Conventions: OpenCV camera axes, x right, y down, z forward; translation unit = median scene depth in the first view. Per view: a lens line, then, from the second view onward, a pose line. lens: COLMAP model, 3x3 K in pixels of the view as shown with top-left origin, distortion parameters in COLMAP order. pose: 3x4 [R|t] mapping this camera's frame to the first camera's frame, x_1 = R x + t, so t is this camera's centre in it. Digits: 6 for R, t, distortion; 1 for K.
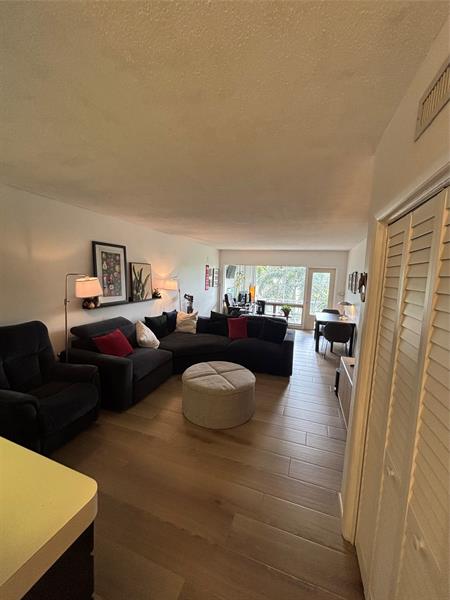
lens RADIAL K [[243.0, 0, 224.4], [0, 243.0, 298.4], [0, 0, 1]] dist [-0.000322, 0.001152]
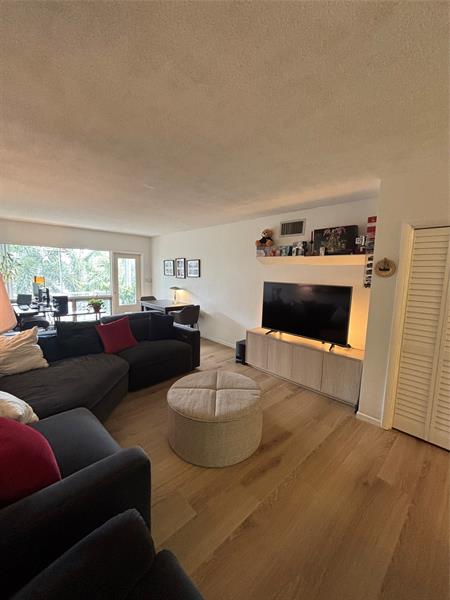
lens RADIAL K [[243.0, 0, 224.4], [0, 243.0, 299.7], [0, 0, 1]] dist [-0.000322, 0.001152]
pose [[0.461572, -0.136634, 0.876517, -0.609244], [0.084408, 0.990349, 0.109929, -0.049510], [-0.883078, 0.023245, 0.468650, 0.575934]]
